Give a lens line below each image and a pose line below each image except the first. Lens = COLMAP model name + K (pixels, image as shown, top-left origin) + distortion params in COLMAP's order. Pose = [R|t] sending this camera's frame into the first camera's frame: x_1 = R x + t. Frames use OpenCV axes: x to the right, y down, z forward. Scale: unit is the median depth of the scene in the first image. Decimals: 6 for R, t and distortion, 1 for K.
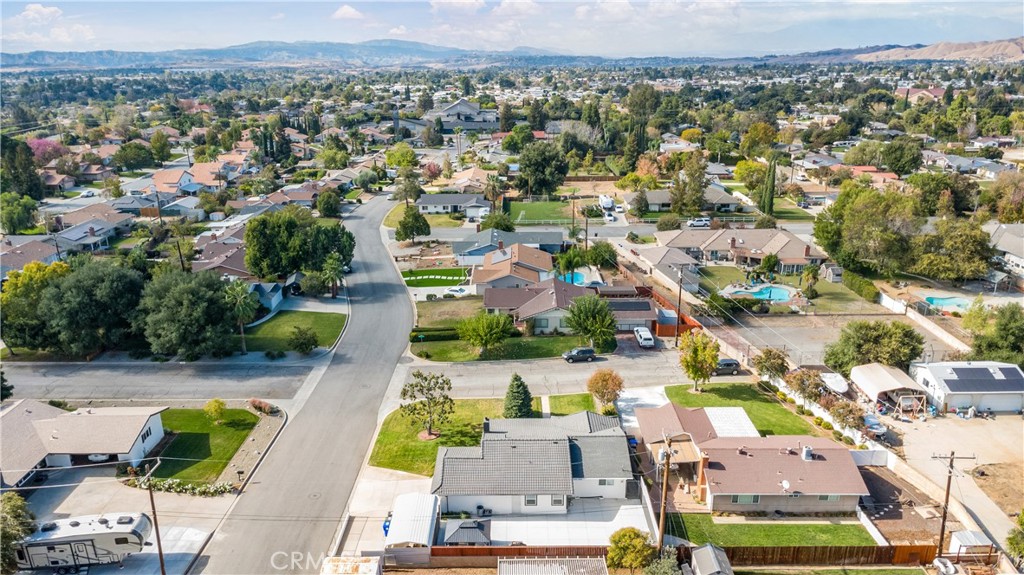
lens RADIAL K [[717.8, 0, 512.0], [0, 717.8, 287.5], [0, 0, 1]] dist [0.033998, -0.047573]
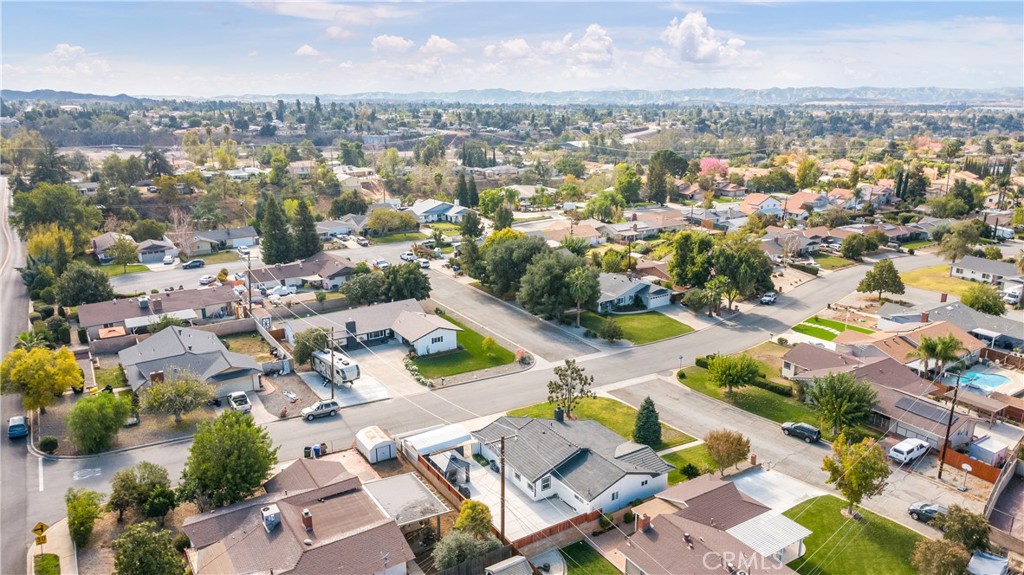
lens RADIAL K [[711.5, 0, 512.3], [0, 711.5, 301.4], [0, 0, 1]] dist [0.055212, -0.000343]
pose [[0.557131, 0.249540, -0.792045, 0.476293], [-0.272618, 0.955883, 0.109397, -0.048201], [0.784401, 0.154977, 0.600581, 0.151743]]
